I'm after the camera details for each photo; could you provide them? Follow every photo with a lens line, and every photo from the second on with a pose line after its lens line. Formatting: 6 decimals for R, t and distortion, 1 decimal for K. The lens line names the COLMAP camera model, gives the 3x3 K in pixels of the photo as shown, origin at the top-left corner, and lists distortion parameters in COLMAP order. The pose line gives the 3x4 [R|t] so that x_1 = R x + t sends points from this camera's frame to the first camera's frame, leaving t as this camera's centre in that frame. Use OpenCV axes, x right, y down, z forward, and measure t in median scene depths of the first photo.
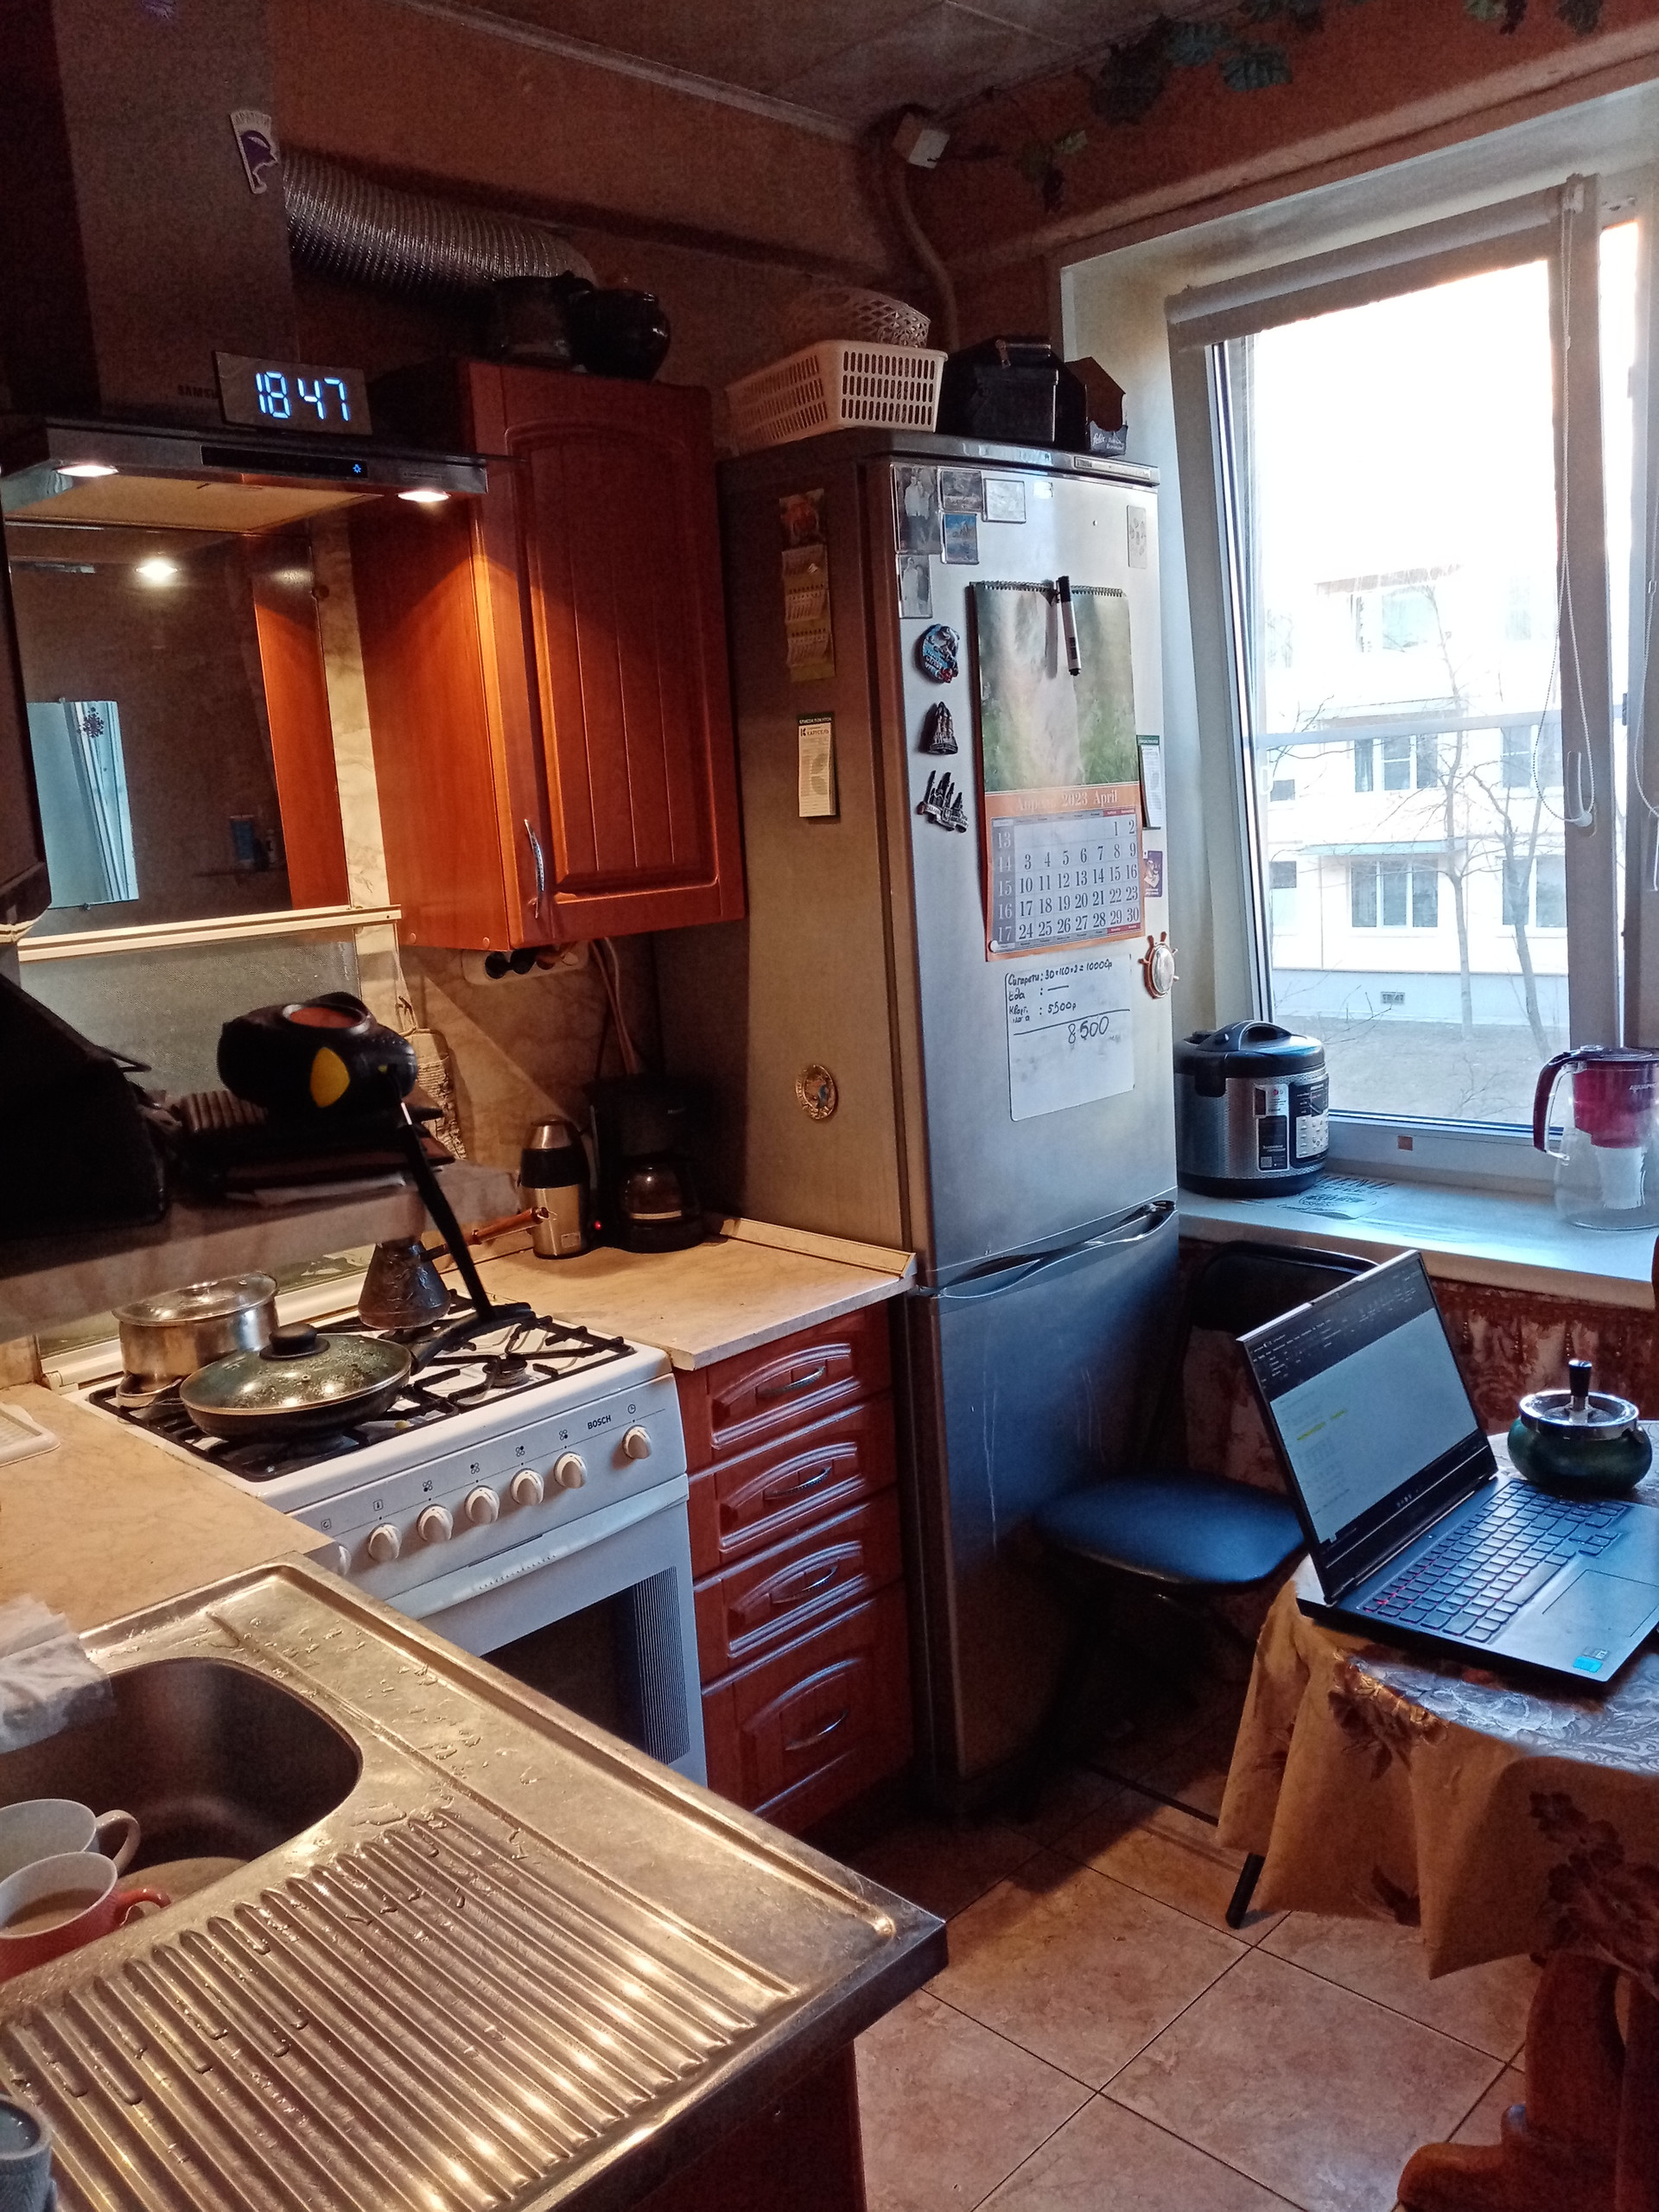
lens RADIAL K [[1723.3, 0, 852.3], [0, 1723.3, 1120.0], [0, 0, 1]] dist [0.061223, -0.083813]
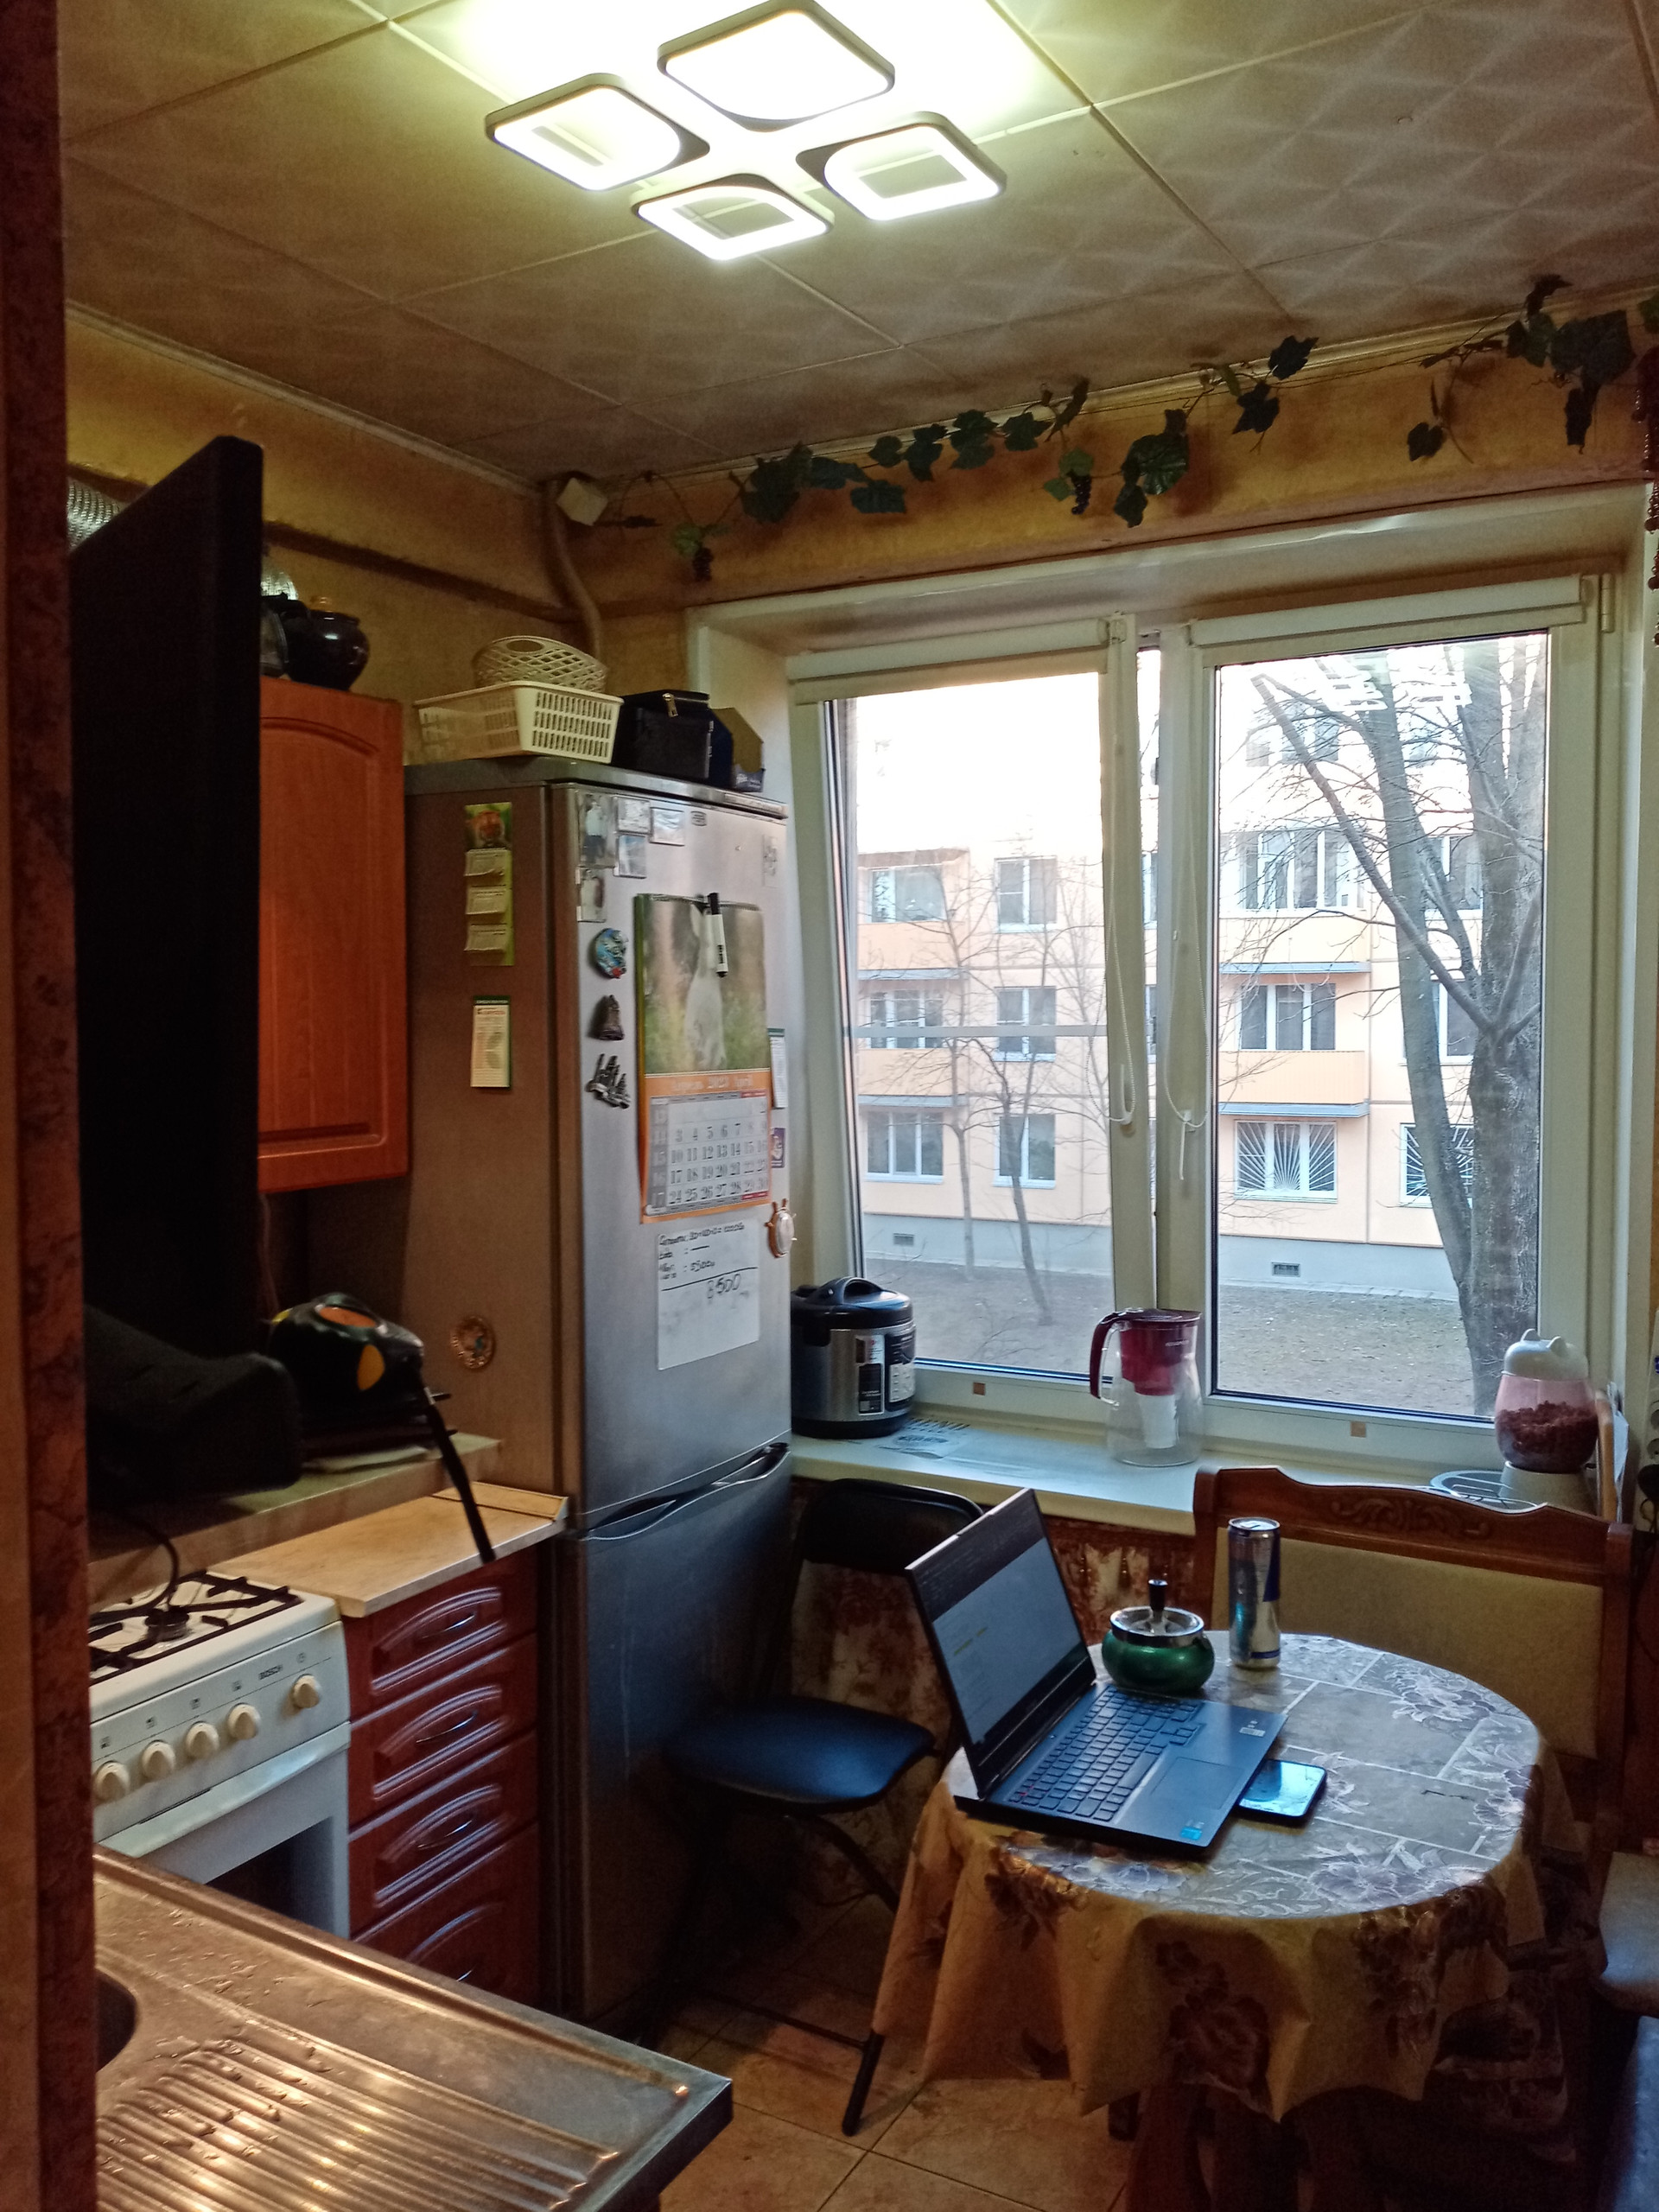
lens RADIAL K [[1723.3, 0, 840.7], [0, 1723.3, 1138.2], [0, 0, 1]] dist [0.061223, -0.083813]
pose [[0.964172, 0.039531, 0.262316, -0.093976], [-0.006665, 0.992133, -0.125015, -0.010396], [-0.265195, 0.118787, 0.956850, -0.097998]]
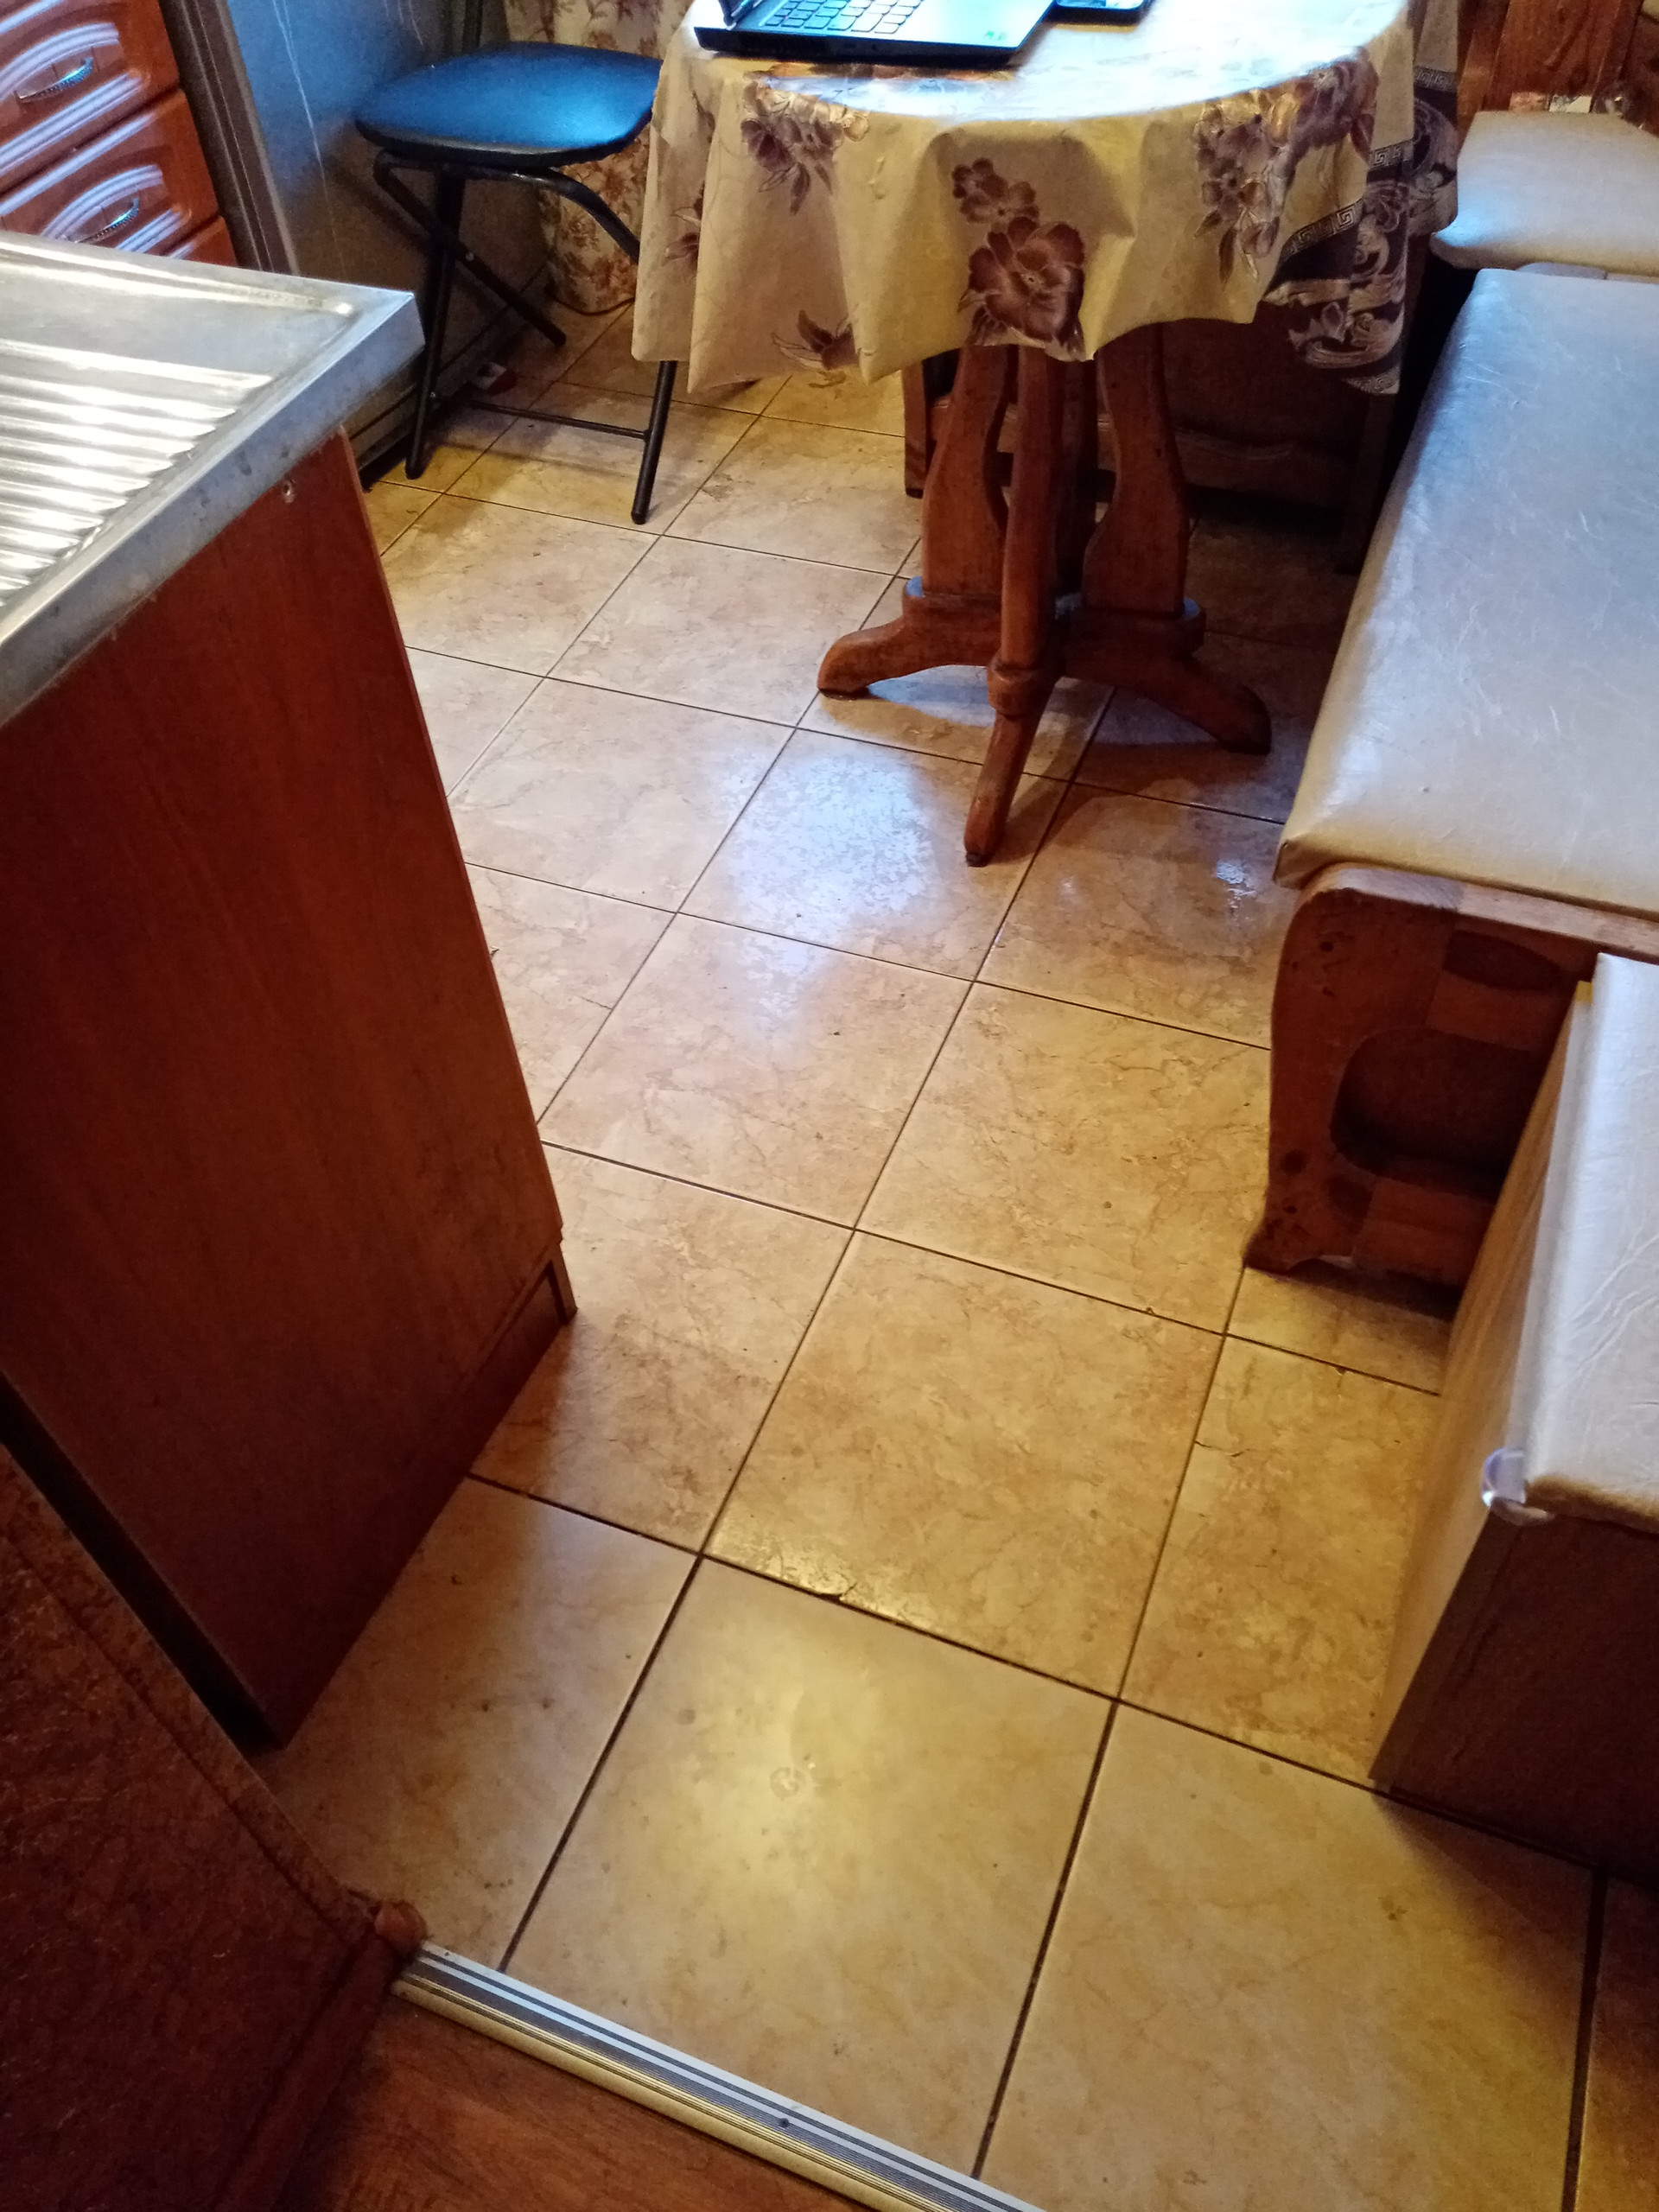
lens RADIAL K [[1723.3, 0, 839.7], [0, 1723.3, 1111.0], [0, 0, 1]] dist [0.061223, -0.083813]
pose [[0.922115, -0.277870, 0.269242, -0.047160], [0.055291, 0.783362, 0.619102, 0.109762], [-0.382944, -0.555997, 0.737714, 0.002305]]
